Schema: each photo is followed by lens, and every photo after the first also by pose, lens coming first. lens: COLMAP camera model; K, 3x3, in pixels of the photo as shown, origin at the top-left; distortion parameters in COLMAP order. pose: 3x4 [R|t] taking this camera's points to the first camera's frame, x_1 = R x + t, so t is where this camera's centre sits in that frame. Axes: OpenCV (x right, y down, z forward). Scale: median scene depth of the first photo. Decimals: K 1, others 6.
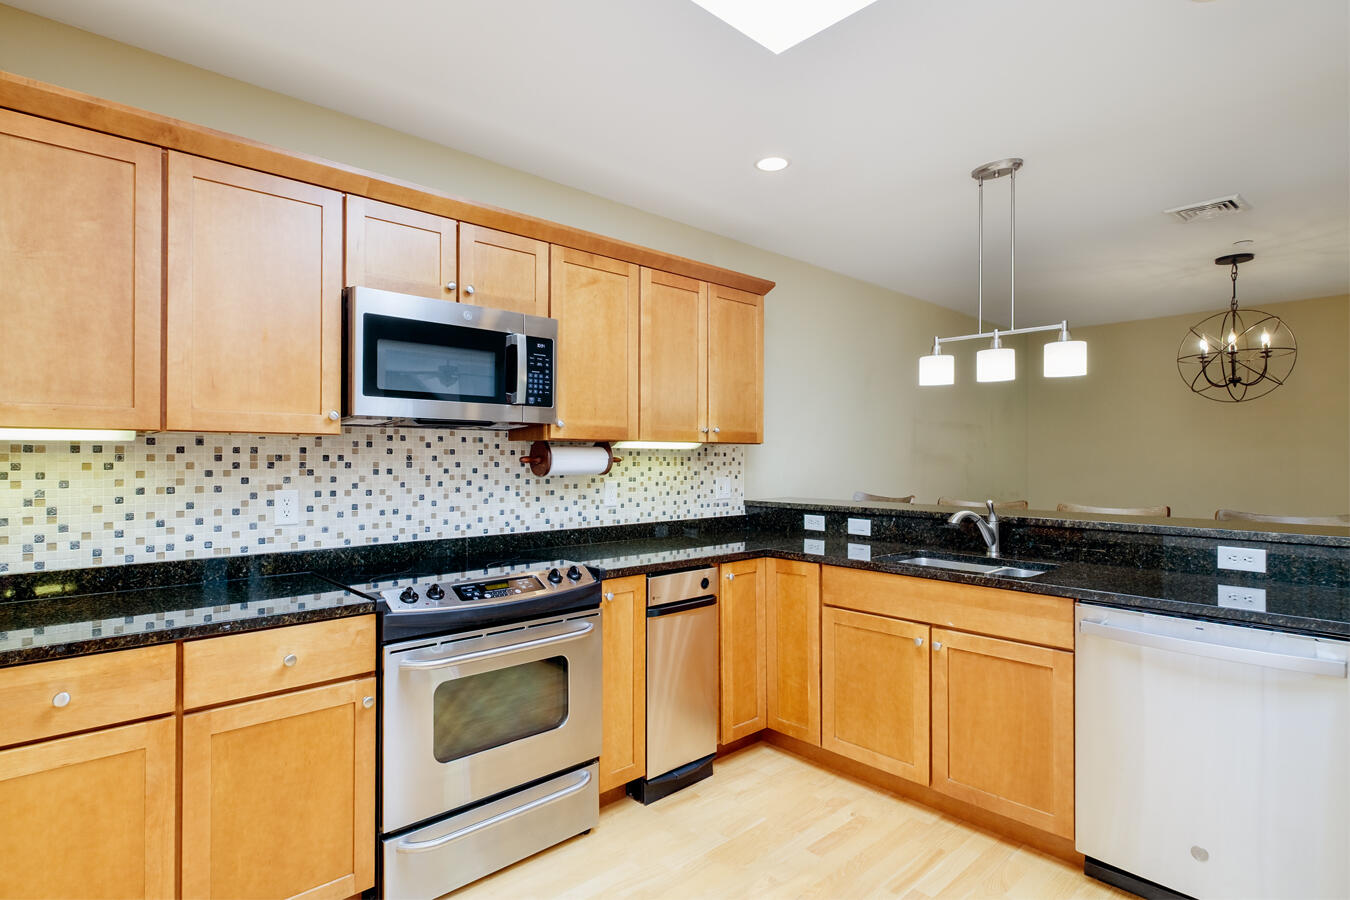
lens RADIAL K [[670.1, 0, 683.3], [0, 670.1, 445.6], [0, 0, 1]] dist [-0.003842, 0.001491]
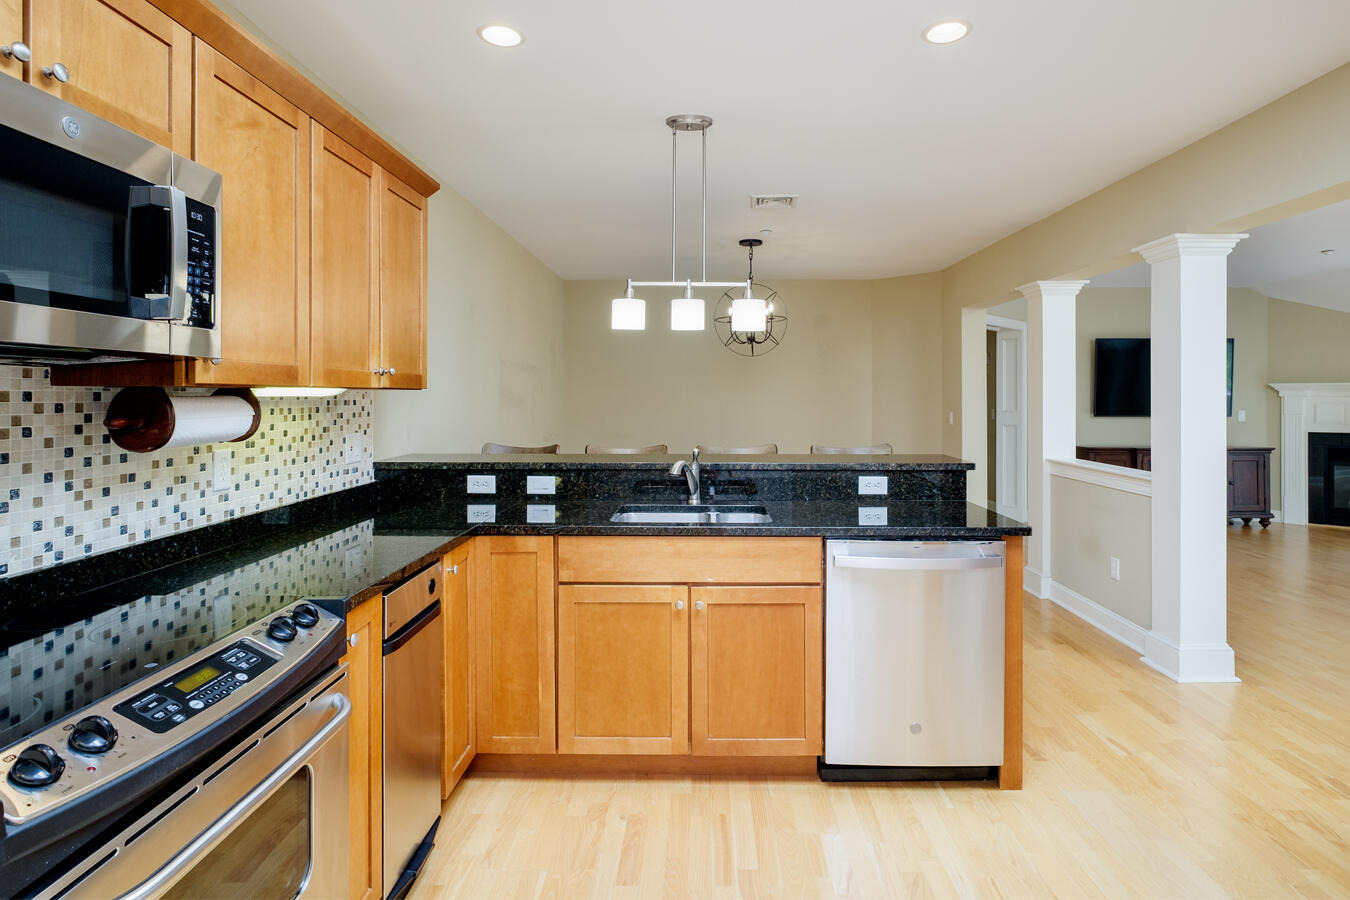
lens RADIAL K [[687.1, 0, 707.7], [0, 687.1, 389.8], [0, 0, 1]] dist [-0.007826, 0.002171]
pose [[0.702794, 0.005797, 0.711370, -0.273628], [-0.012816, 0.999908, 0.004514, -0.012339], [-0.711278, -0.012289, 0.702803, 0.263087]]
